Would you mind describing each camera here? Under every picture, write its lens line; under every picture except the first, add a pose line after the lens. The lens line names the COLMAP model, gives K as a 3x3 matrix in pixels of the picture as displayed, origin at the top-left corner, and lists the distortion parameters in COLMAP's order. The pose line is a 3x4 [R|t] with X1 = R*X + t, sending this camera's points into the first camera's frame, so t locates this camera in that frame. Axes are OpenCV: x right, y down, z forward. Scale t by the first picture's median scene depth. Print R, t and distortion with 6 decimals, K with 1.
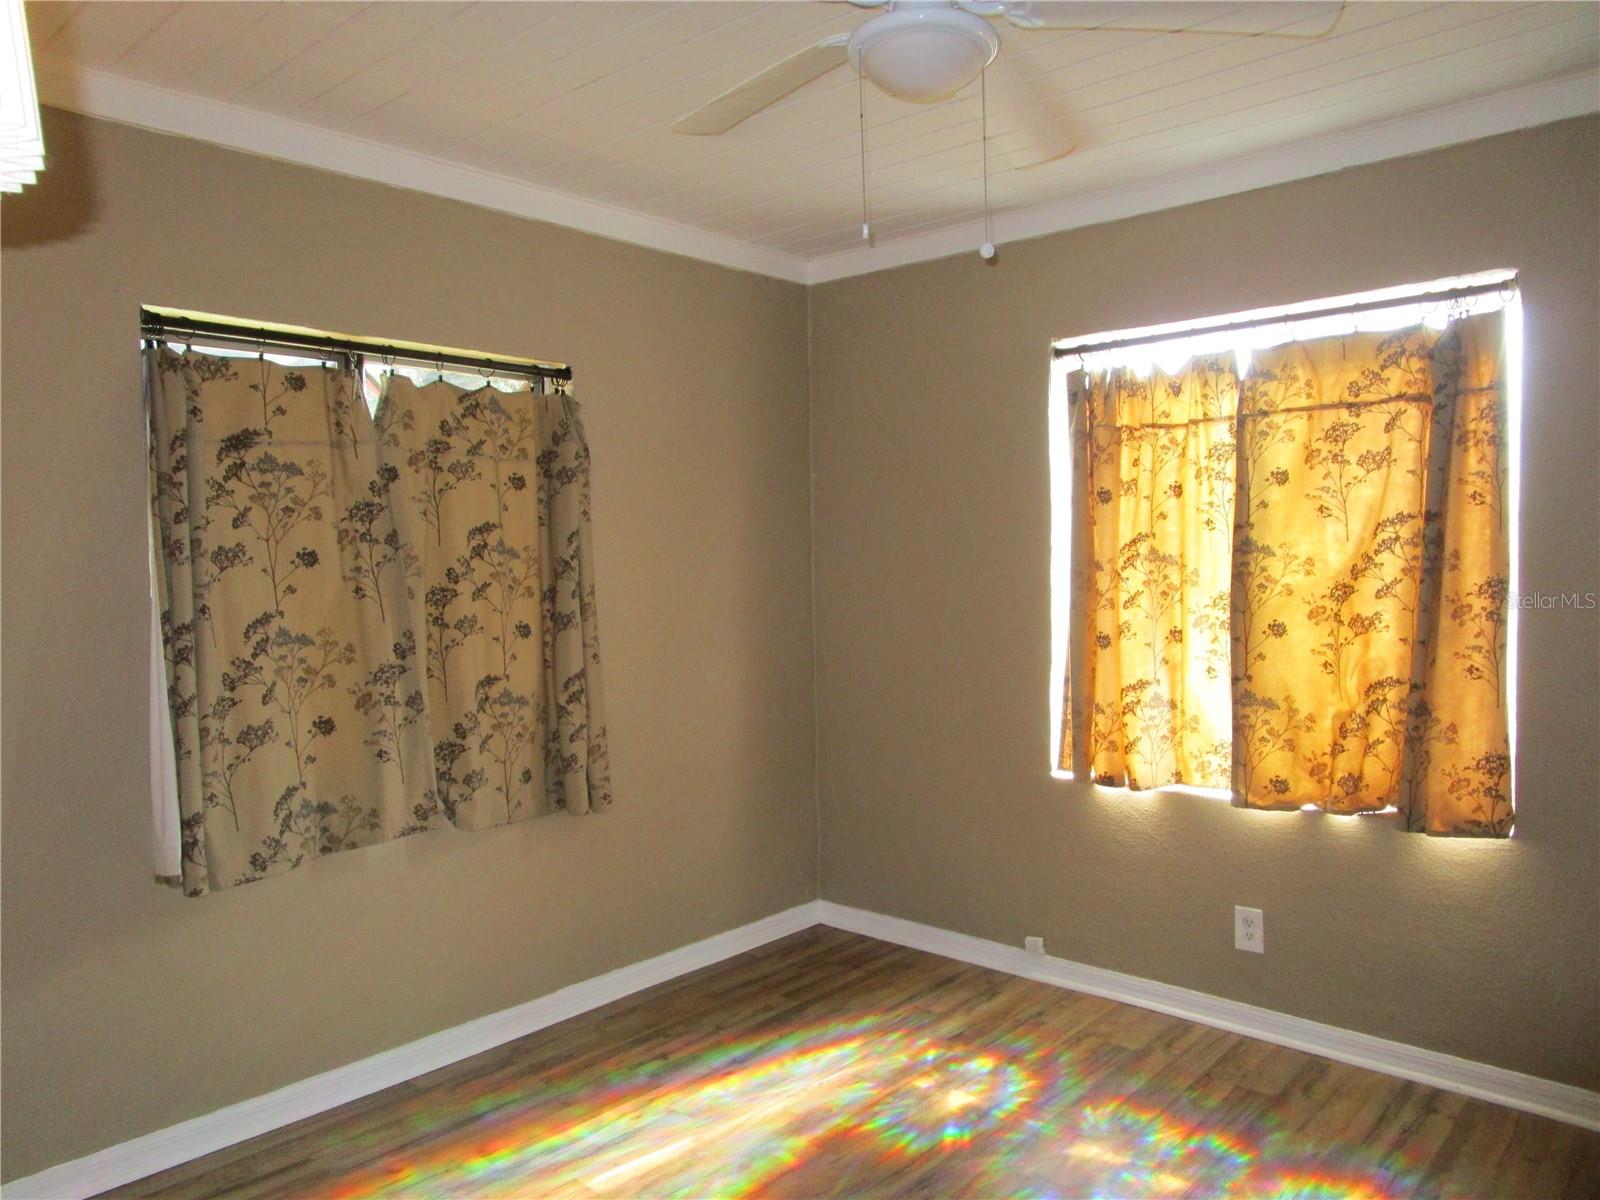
lens RADIAL K [[1149.5, 0, 791.7], [0, 1149.5, 604.9], [0, 0, 1]] dist [-0.020731, 0.008305]
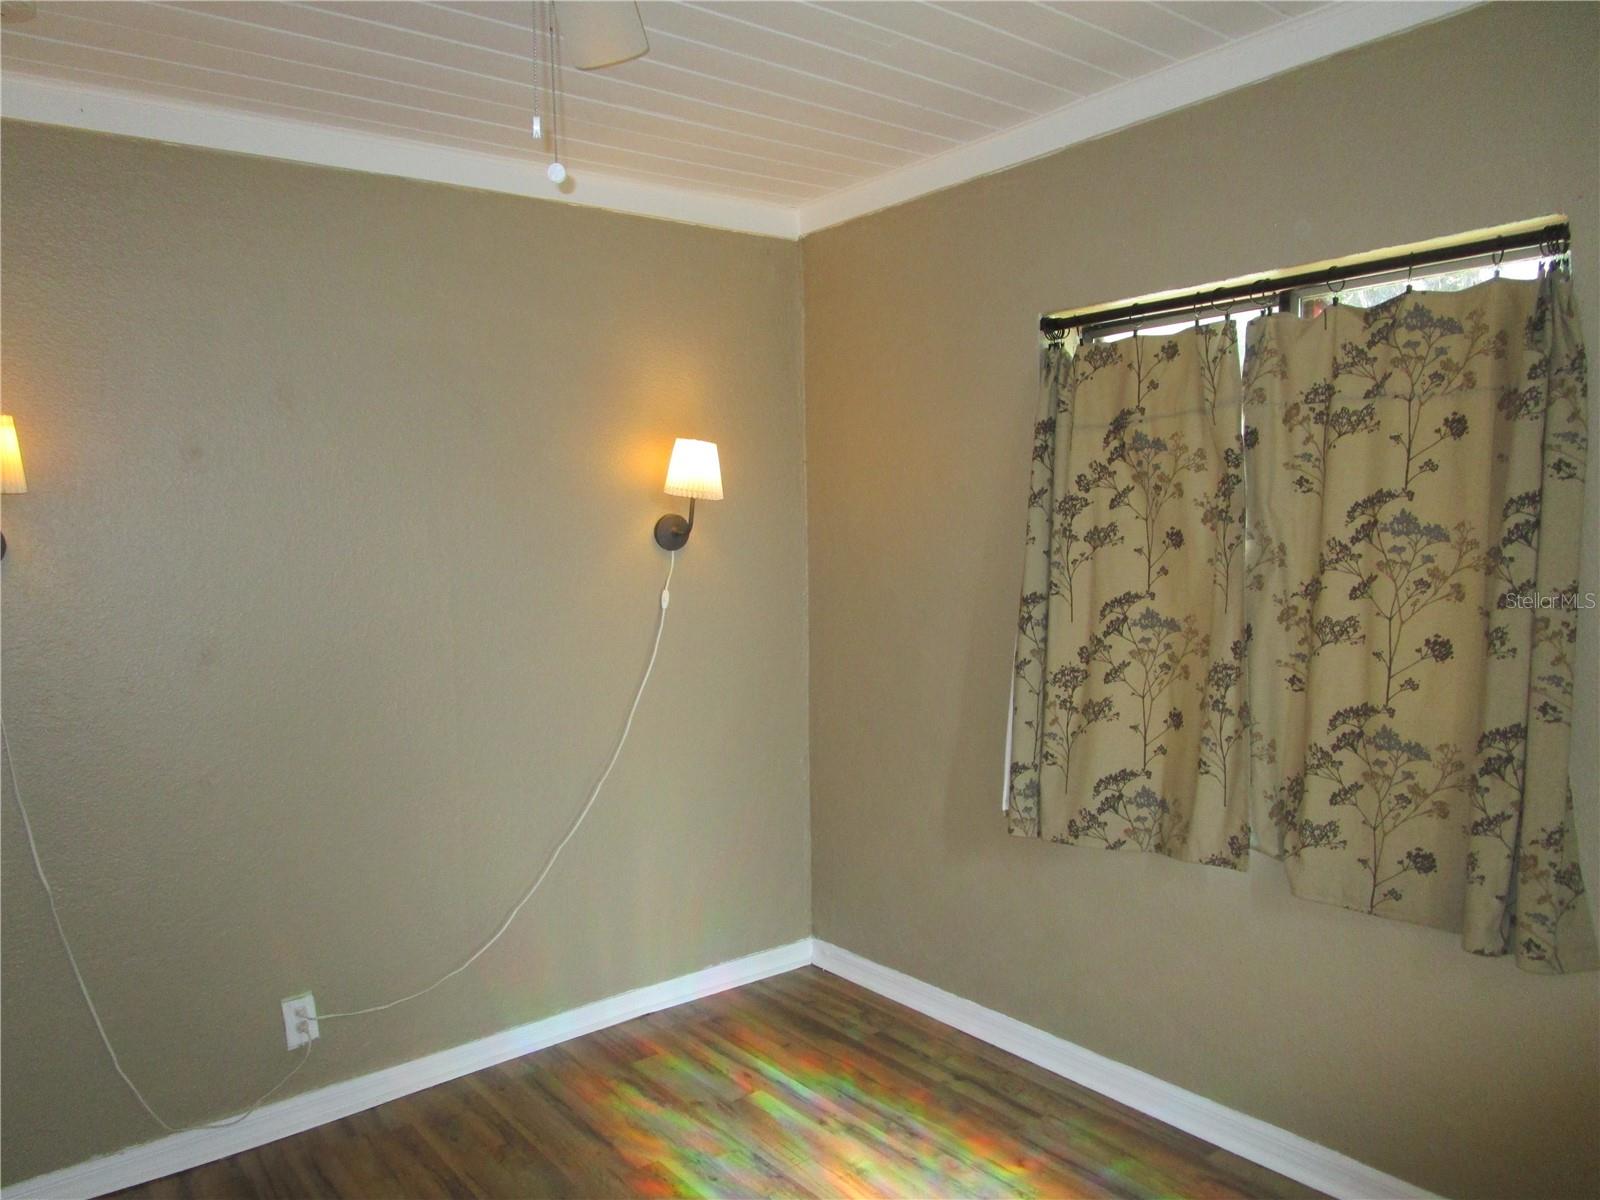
lens RADIAL K [[1149.5, 0, 789.3], [0, 1149.5, 594.0], [0, 0, 1]] dist [-0.020731, 0.008305]
pose [[-0.161379, 0.077468, -0.983847, 0.555274], [-0.016655, 0.996559, 0.081201, -0.066336], [0.986752, 0.029490, -0.159534, 0.842236]]
